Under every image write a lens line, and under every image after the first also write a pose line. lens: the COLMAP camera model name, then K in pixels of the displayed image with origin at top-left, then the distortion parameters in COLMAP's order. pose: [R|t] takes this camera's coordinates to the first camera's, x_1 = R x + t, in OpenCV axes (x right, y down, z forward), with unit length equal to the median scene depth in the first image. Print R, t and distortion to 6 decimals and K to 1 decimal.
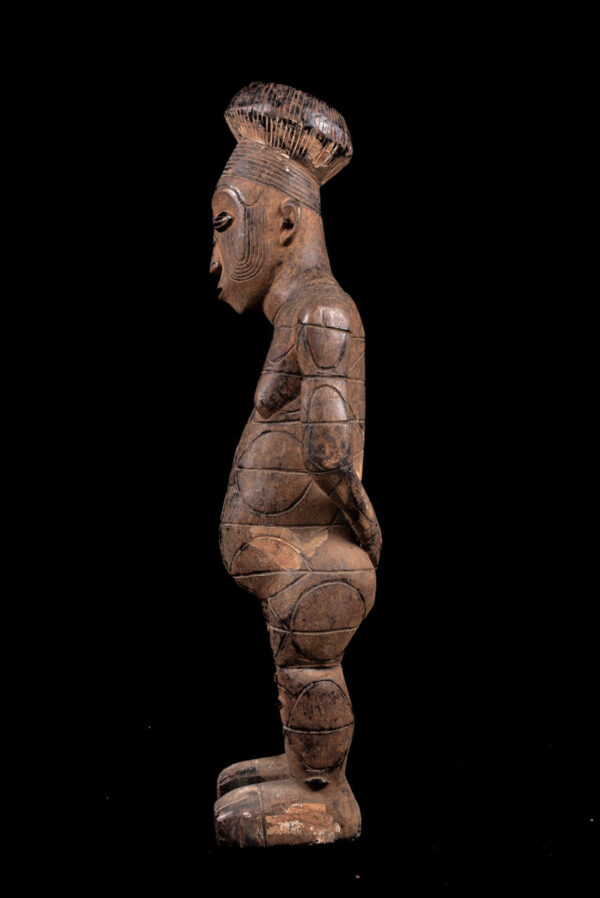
lens RADIAL K [[959.4, 0, 301.8], [0, 959.4, 448.2], [0, 0, 1]] dist [-0.057535, 0.000000]
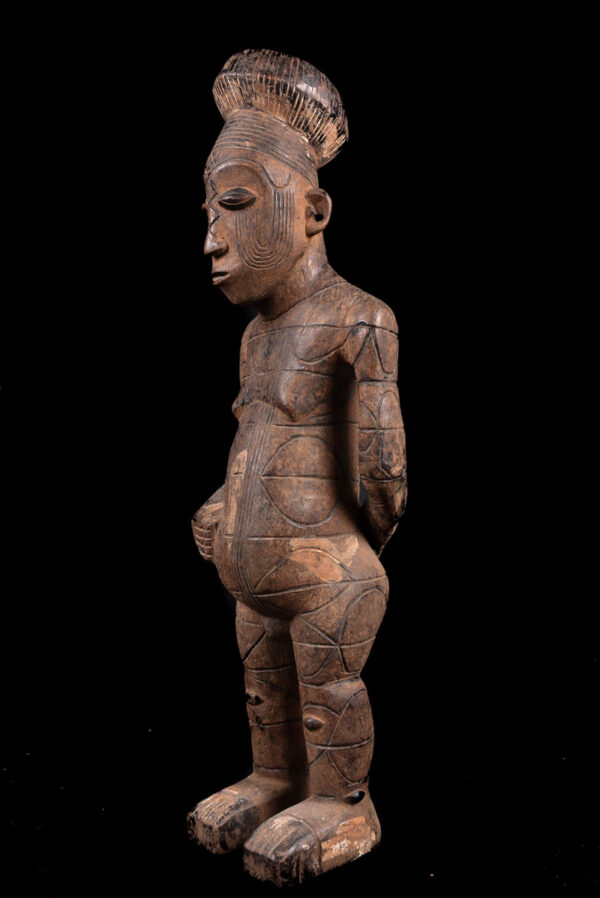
lens RADIAL K [[959.4, 0, 296.3], [0, 959.4, 446.4], [0, 0, 1]] dist [-0.057535, 0.000000]
pose [[0.784703, -0.008658, 0.619811, -0.631450], [-0.009293, 0.999626, 0.025729, -0.032058], [-0.619802, -0.025950, 0.784329, 0.279365]]
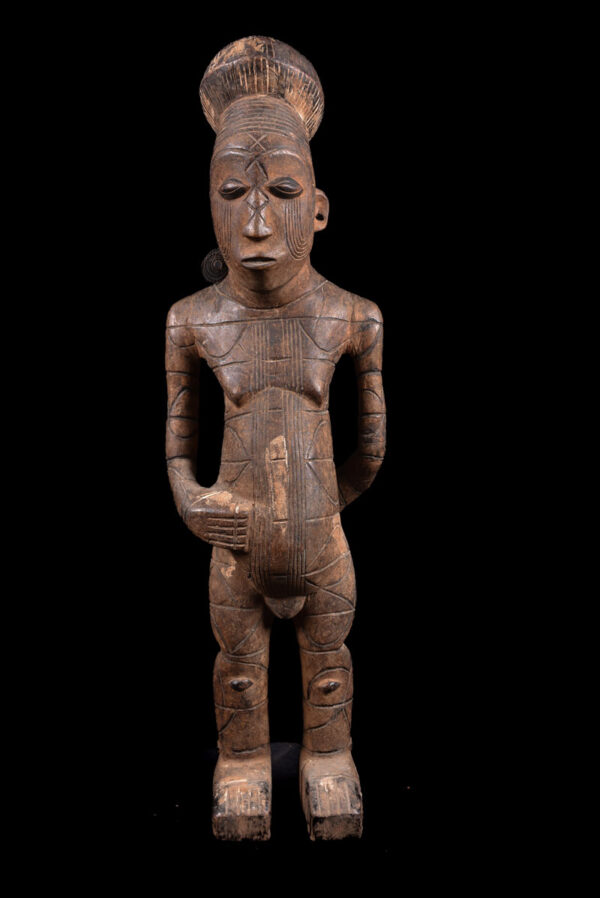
lens RADIAL K [[959.4, 0, 300.7], [0, 959.4, 448.0], [0, 0, 1]] dist [-0.057535, 0.000000]
pose [[-0.002967, -0.040767, 0.999164, -1.056721], [-0.000303, 0.999169, 0.040766, -0.030766], [-0.999996, -0.000182, -0.002977, 1.054384]]
